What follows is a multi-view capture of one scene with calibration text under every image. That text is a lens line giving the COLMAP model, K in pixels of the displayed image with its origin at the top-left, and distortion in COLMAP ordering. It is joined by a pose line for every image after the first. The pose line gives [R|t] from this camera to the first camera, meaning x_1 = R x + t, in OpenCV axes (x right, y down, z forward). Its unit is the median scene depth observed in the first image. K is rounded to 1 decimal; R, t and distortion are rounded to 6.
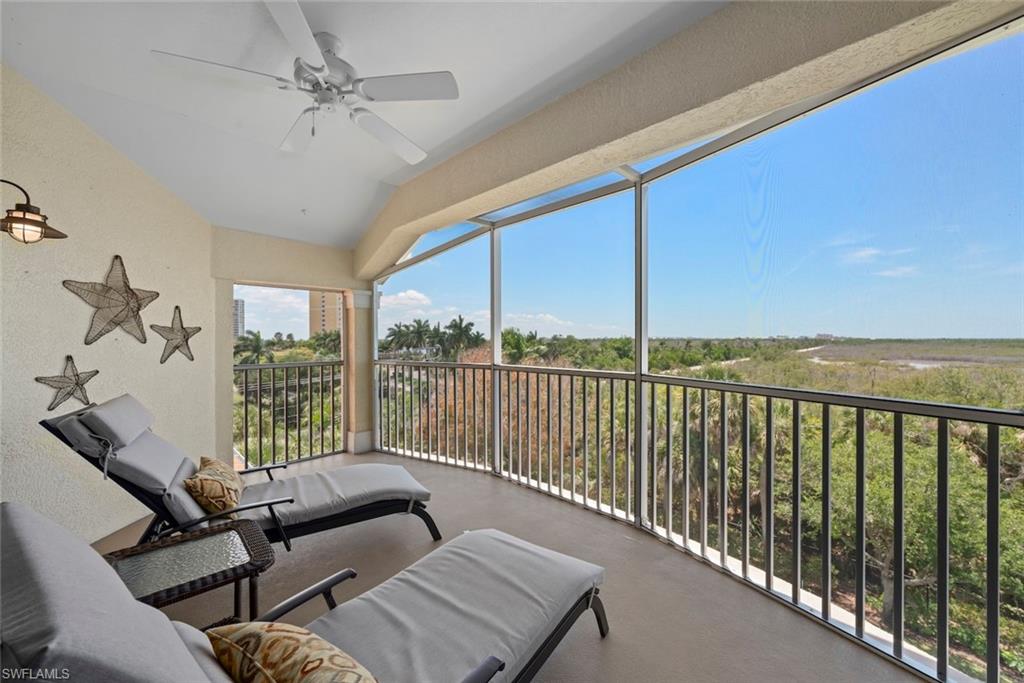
lens RADIAL K [[401.9, 0, 512.0], [0, 401.9, 341.5], [0, 0, 1]] dist [0.001970, 0.000160]
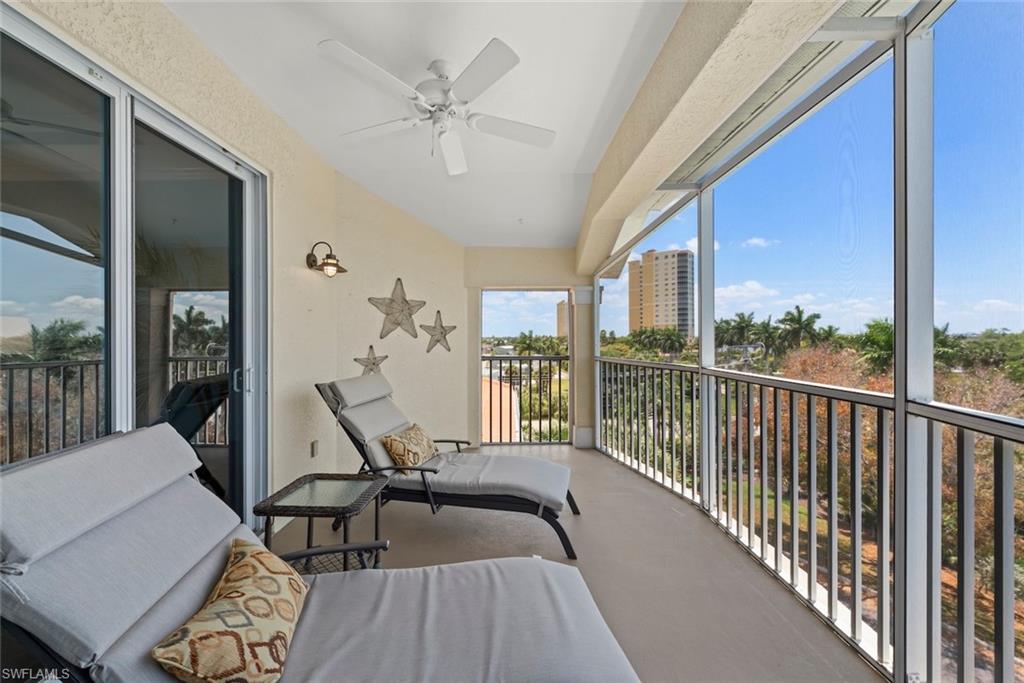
lens RADIAL K [[401.1, 0, 508.3], [0, 401.1, 337.1], [0, 0, 1]] dist [-0.001395, -0.000122]
pose [[0.687735, 0.000806, -0.725961, 0.222502], [-0.003243, 0.999993, -0.001962, 0.002058], [0.725954, 0.003703, 0.687733, 0.172596]]
